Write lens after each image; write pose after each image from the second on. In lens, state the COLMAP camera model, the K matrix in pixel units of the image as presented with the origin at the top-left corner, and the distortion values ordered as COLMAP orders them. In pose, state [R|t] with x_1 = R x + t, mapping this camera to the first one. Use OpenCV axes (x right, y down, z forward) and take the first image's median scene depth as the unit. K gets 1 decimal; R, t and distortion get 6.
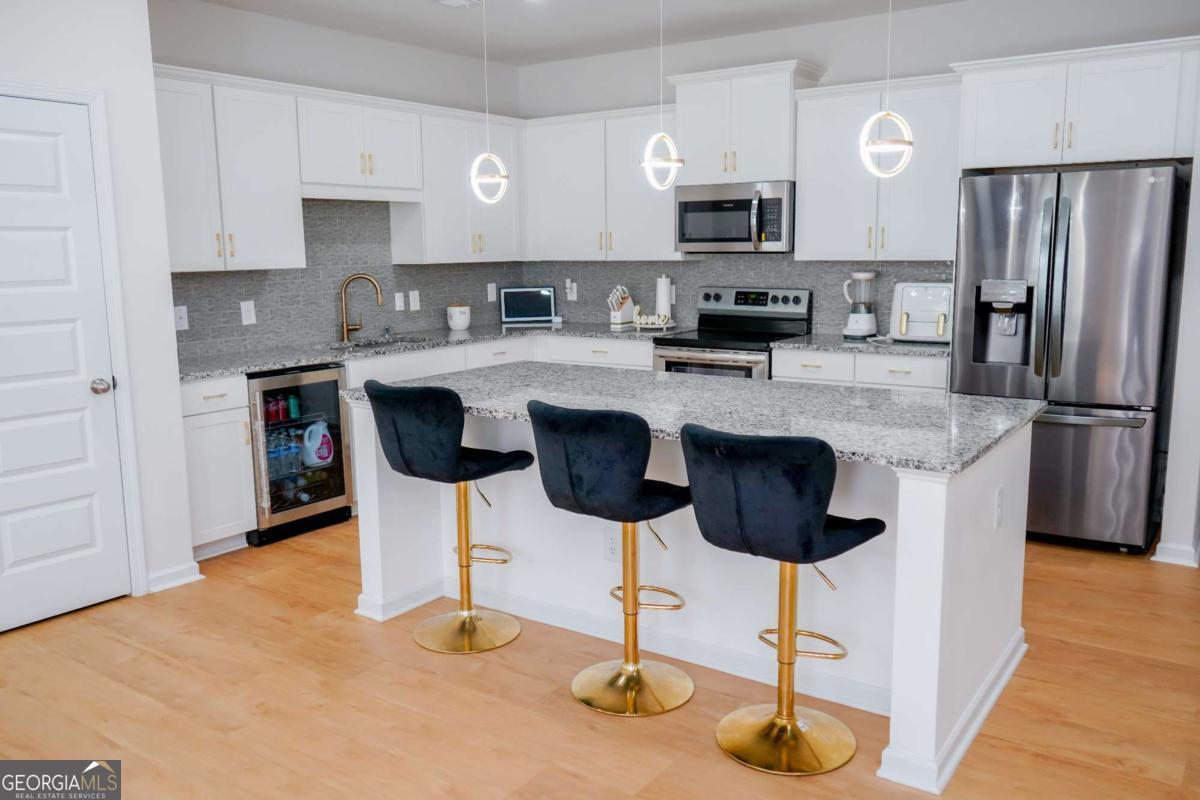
lens RADIAL K [[957.4, 0, 596.0], [0, 957.4, 399.1], [0, 0, 1]] dist [-0.006945, 0.007170]
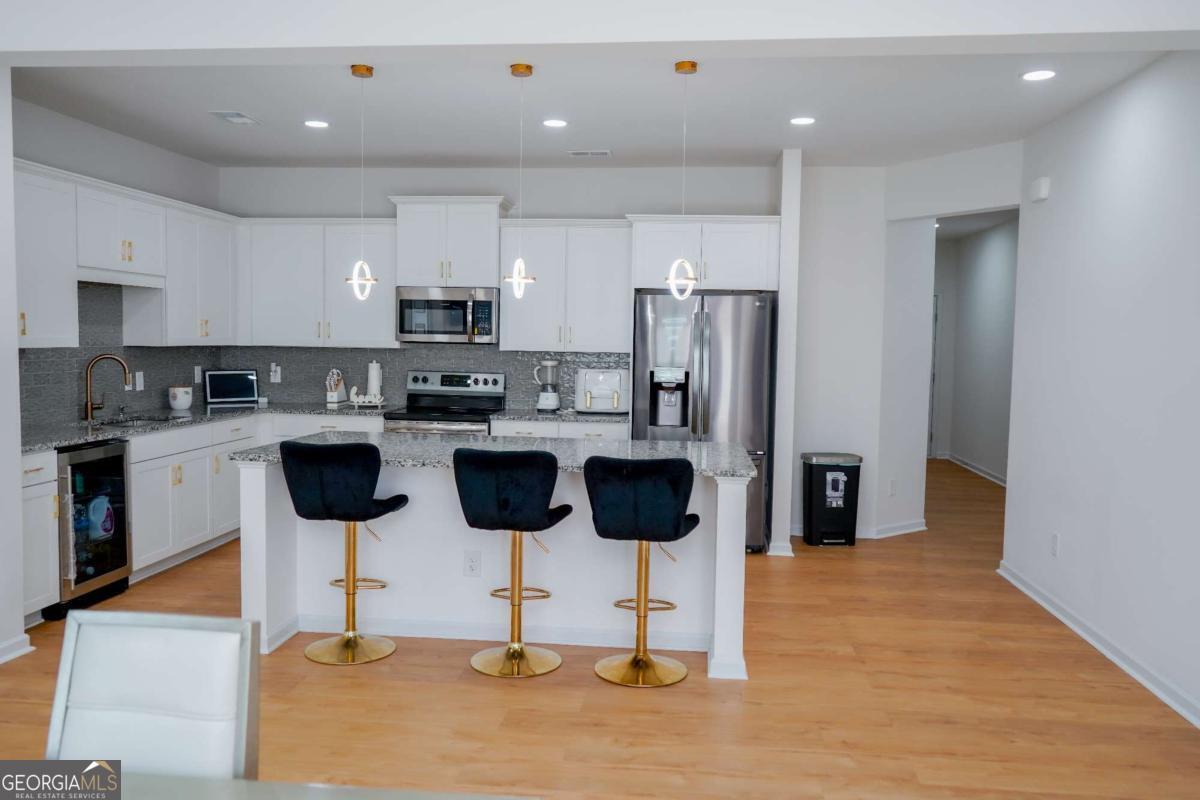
lens RADIAL K [[957.4, 0, 596.0], [0, 957.4, 399.1], [0, 0, 1]] dist [-0.006945, 0.007170]
pose [[0.872391, -0.003347, 0.488797, -0.338272], [0.049497, 0.995442, -0.081524, 0.031471], [-0.486296, 0.095315, 0.868580, -0.168532]]
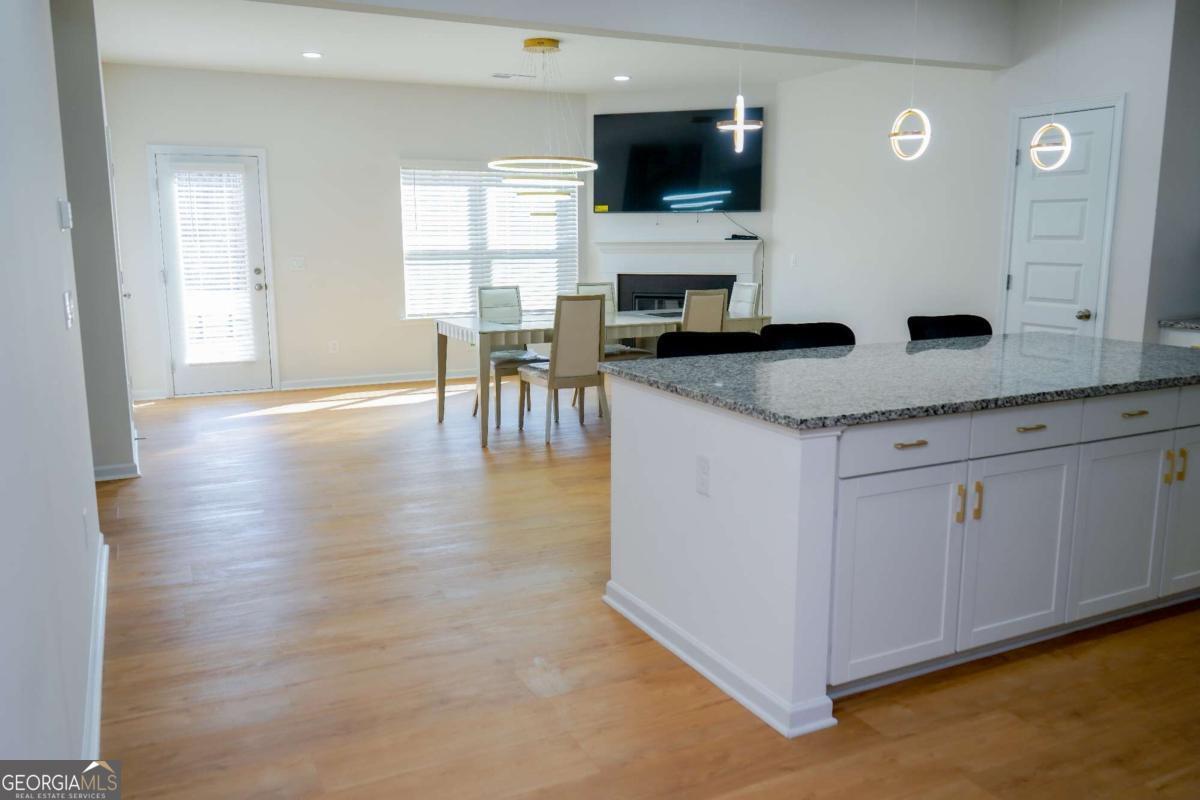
lens RADIAL K [[957.4, 0, 596.0], [0, 957.4, 399.1], [0, 0, 1]] dist [-0.006945, 0.007170]
pose [[-0.473300, 0.167189, -0.864890, 0.804457], [-0.132332, 0.957188, 0.257448, -0.124931], [0.870905, 0.236303, -0.430913, 0.797986]]
